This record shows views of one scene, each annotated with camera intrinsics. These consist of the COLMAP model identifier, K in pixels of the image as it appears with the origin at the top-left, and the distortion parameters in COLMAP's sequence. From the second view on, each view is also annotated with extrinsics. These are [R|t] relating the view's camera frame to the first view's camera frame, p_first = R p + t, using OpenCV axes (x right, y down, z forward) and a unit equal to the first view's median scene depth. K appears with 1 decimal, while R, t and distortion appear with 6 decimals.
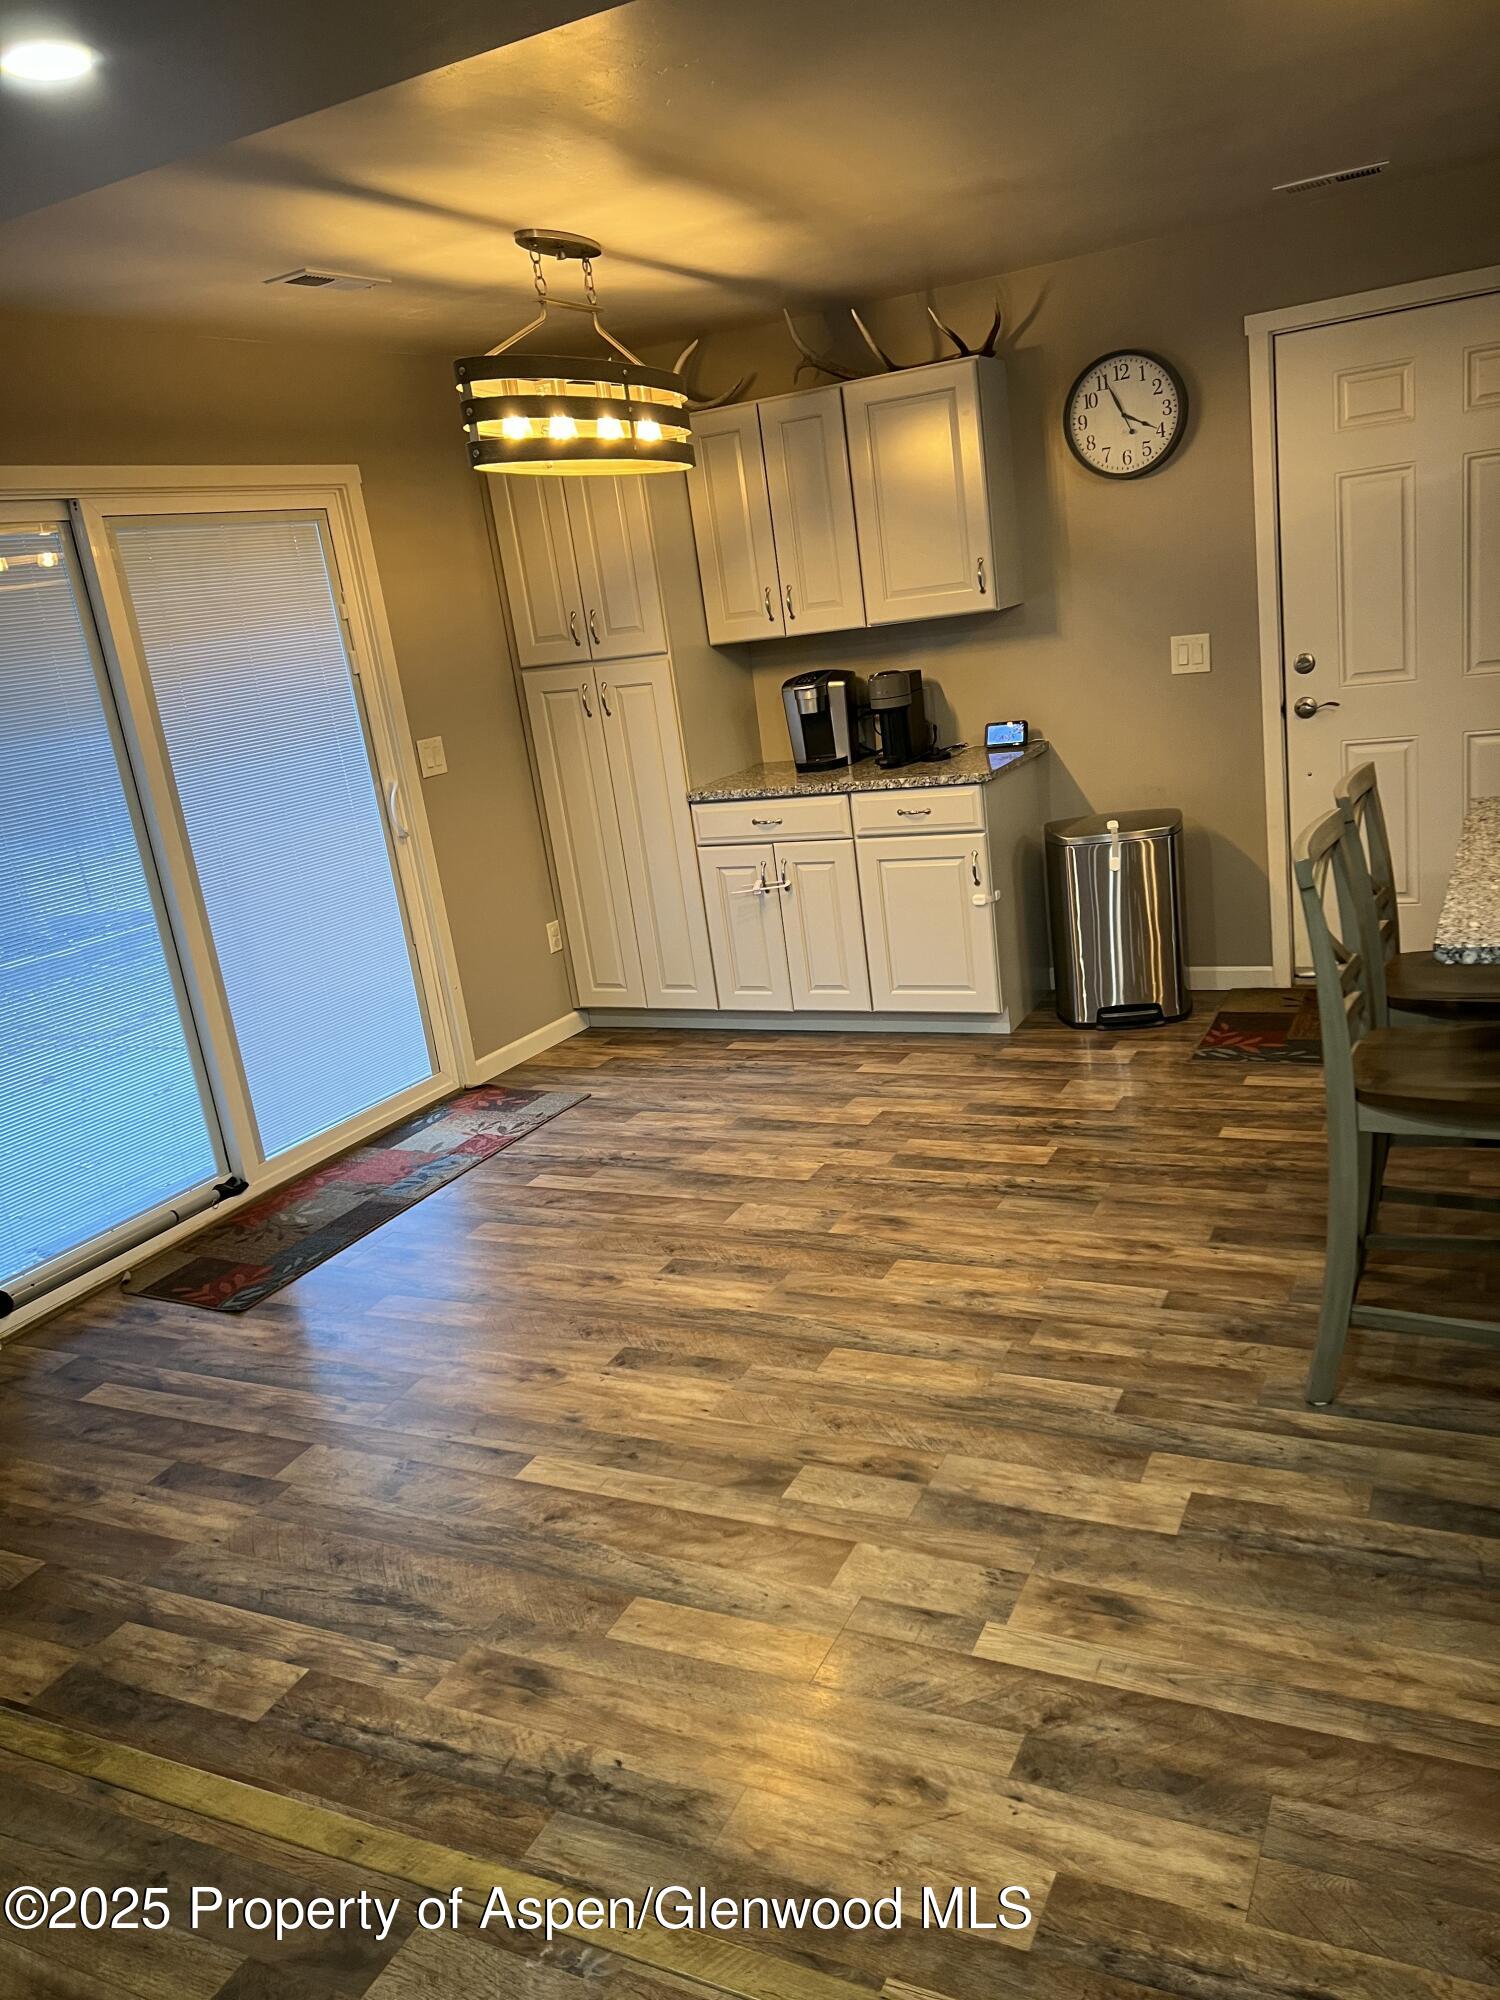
lens RADIAL K [[1499.5, 0, 753.5], [0, 1499.5, 1008.7], [0, 0, 1]] dist [0.106510, -0.117585]
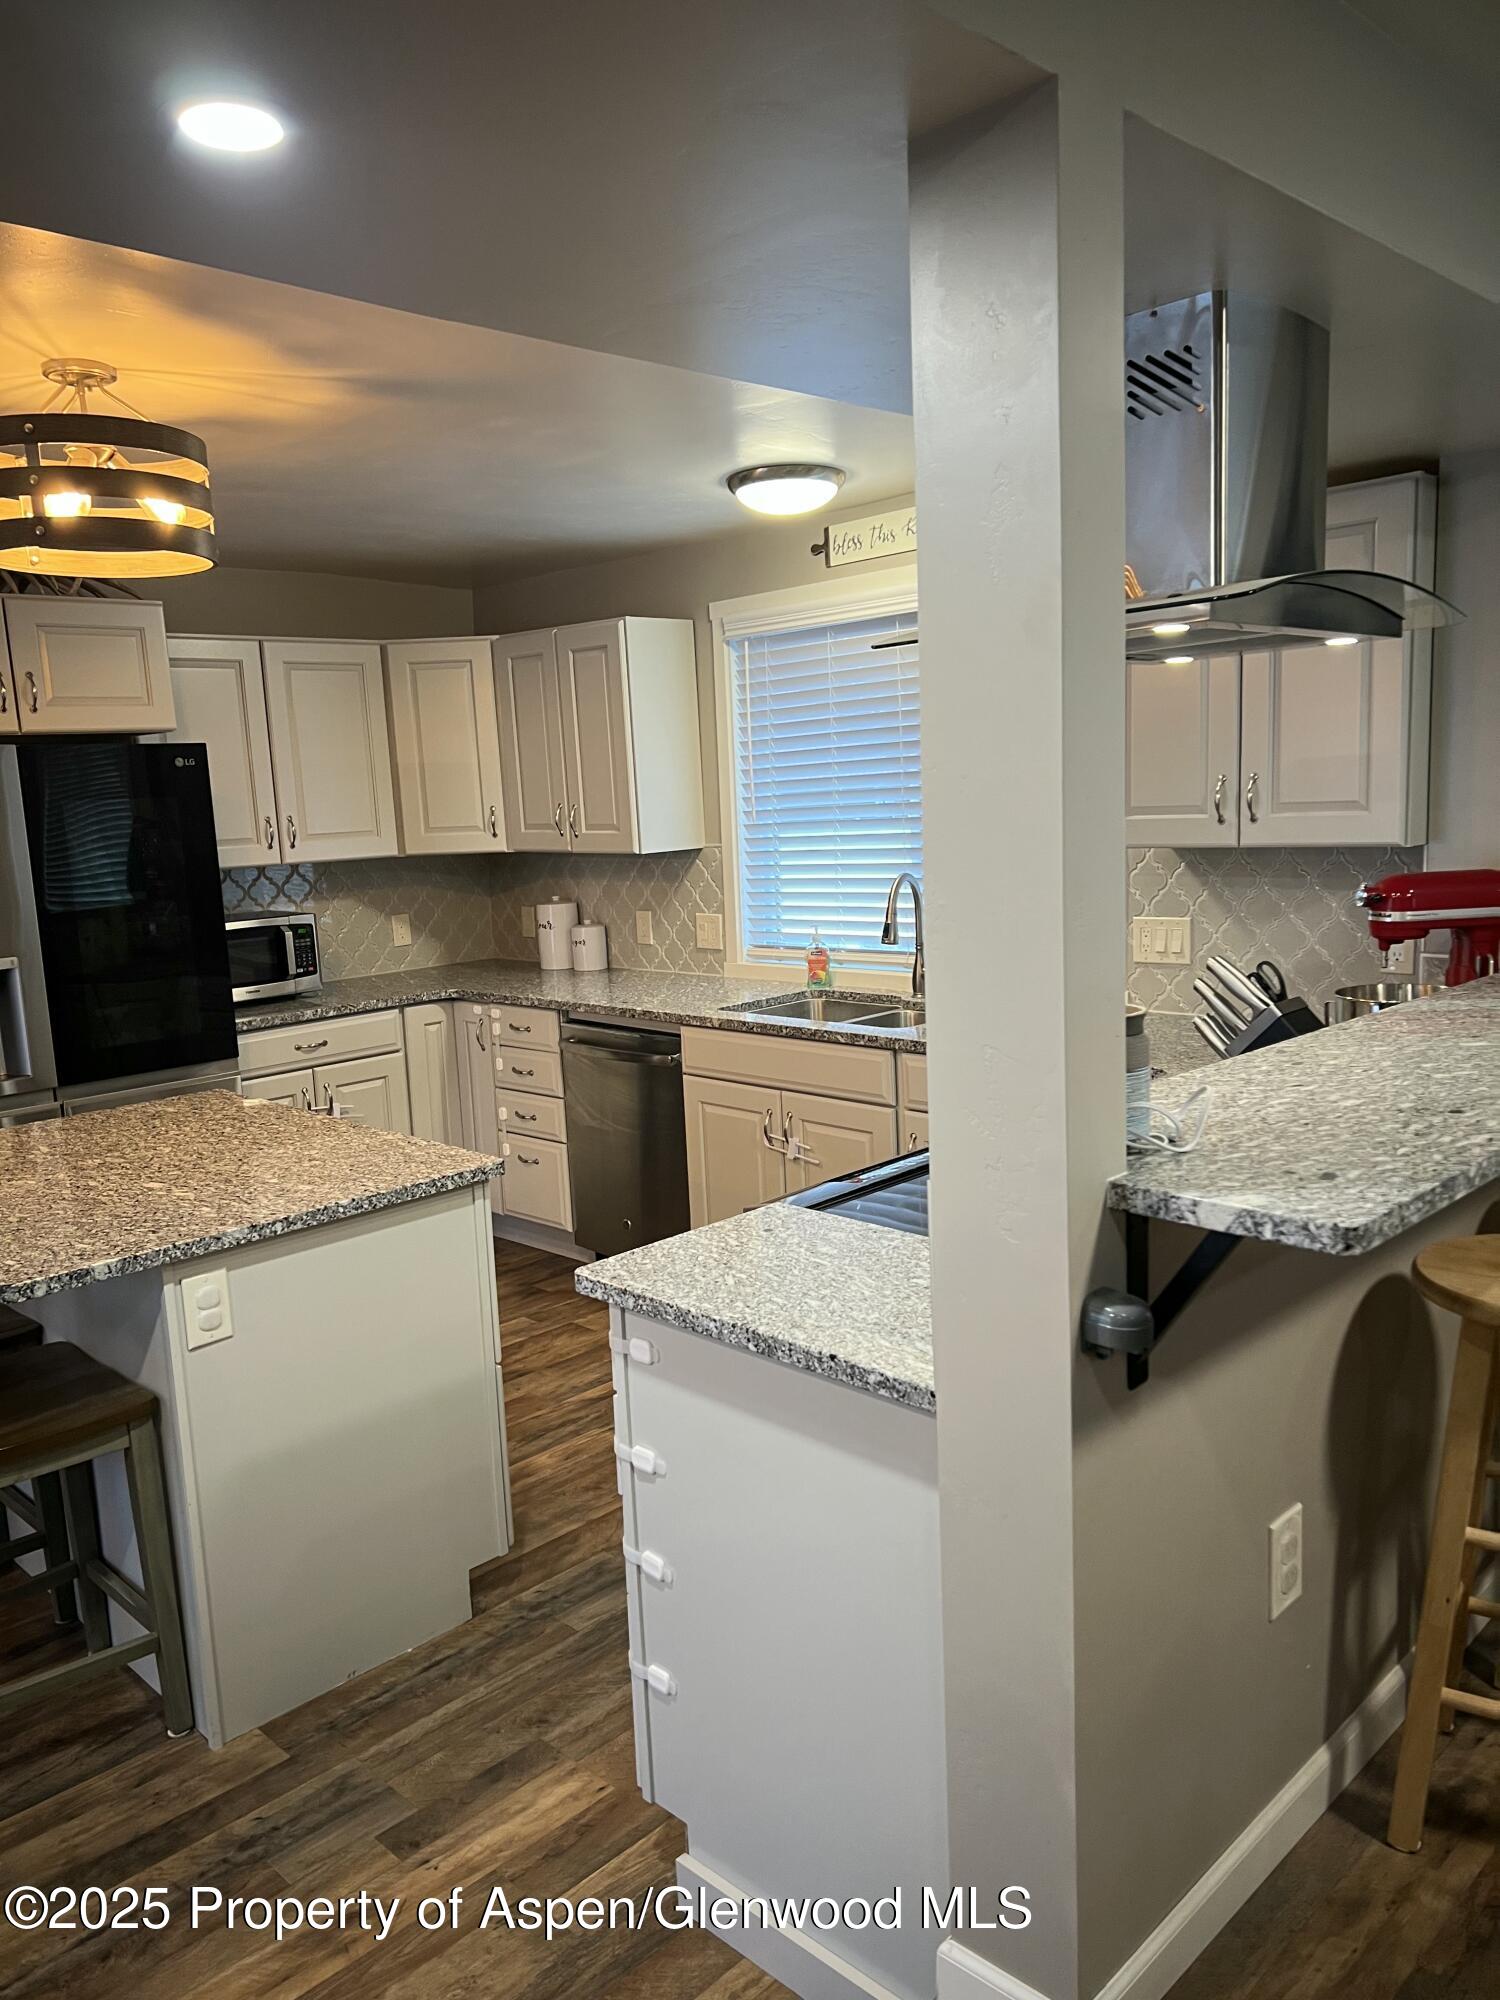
lens RADIAL K [[1505.5, 0, 770.1], [0, 1505.5, 1016.6], [0, 0, 1]] dist [0.079576, -0.087497]
pose [[0.322697, -0.031697, 0.945971, -0.271968], [0.259313, 0.964160, -0.056152, -0.021614], [-0.910288, 0.263422, 0.319351, 0.152284]]
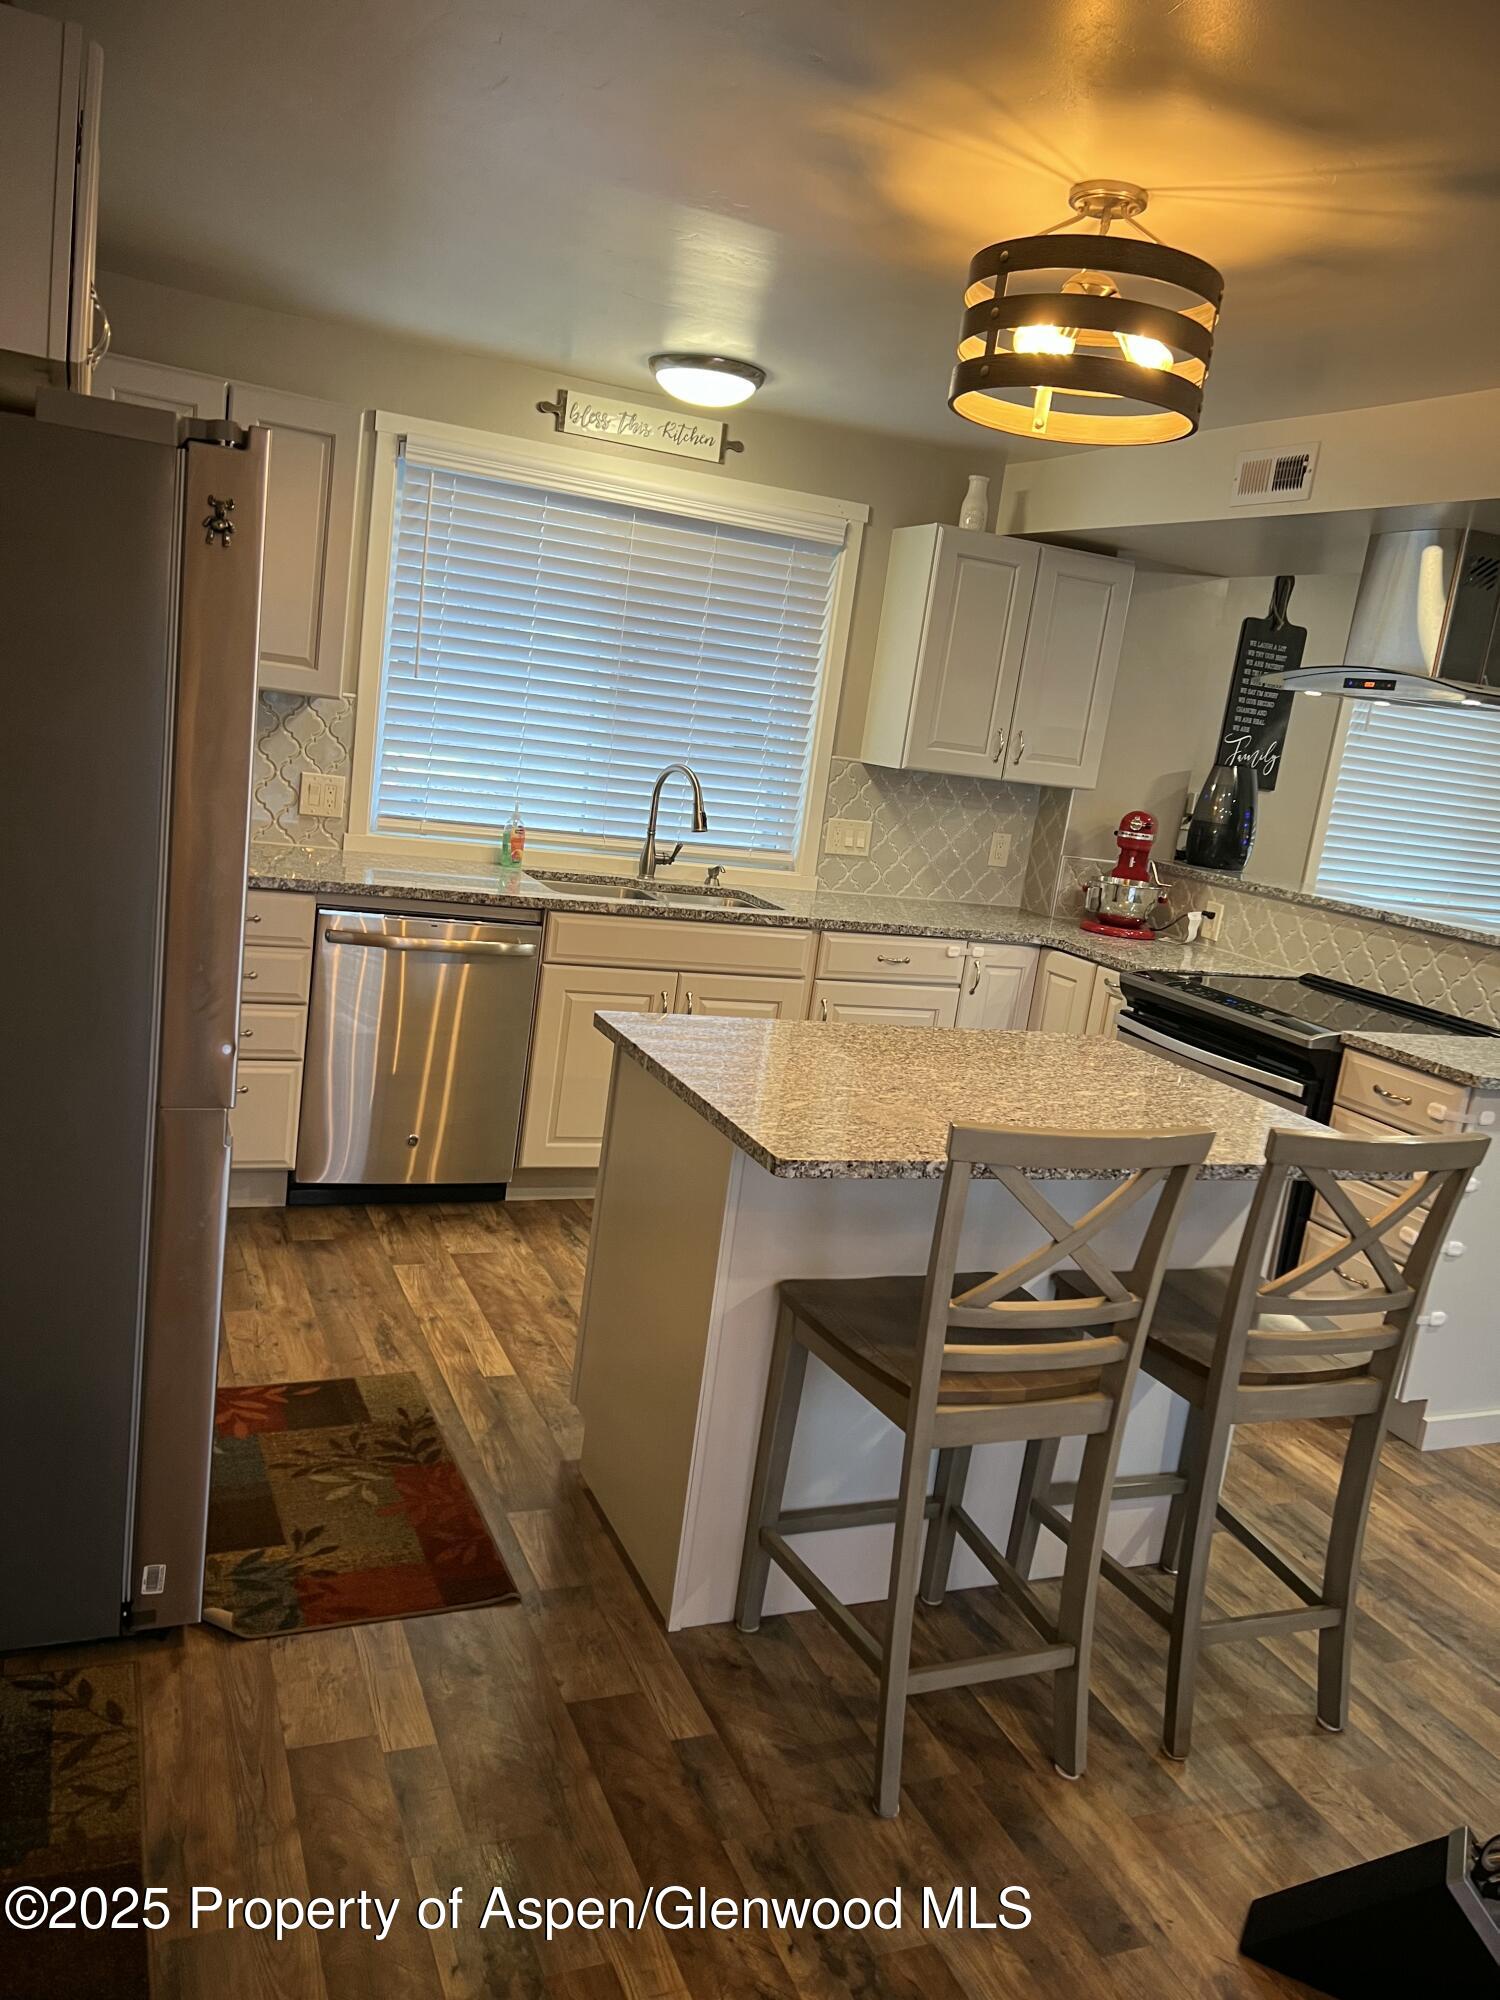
lens RADIAL K [[1486.1, 0, 760.1], [0, 1486.1, 1027.8], [0, 0, 1]] dist [0.057750, -0.043902]
pose [[-0.768925, -0.104224, 0.630786, 0.109001], [0.139558, 0.935469, 0.324687, -0.472124], [-0.623921, 0.337691, -0.704760, 1.712372]]
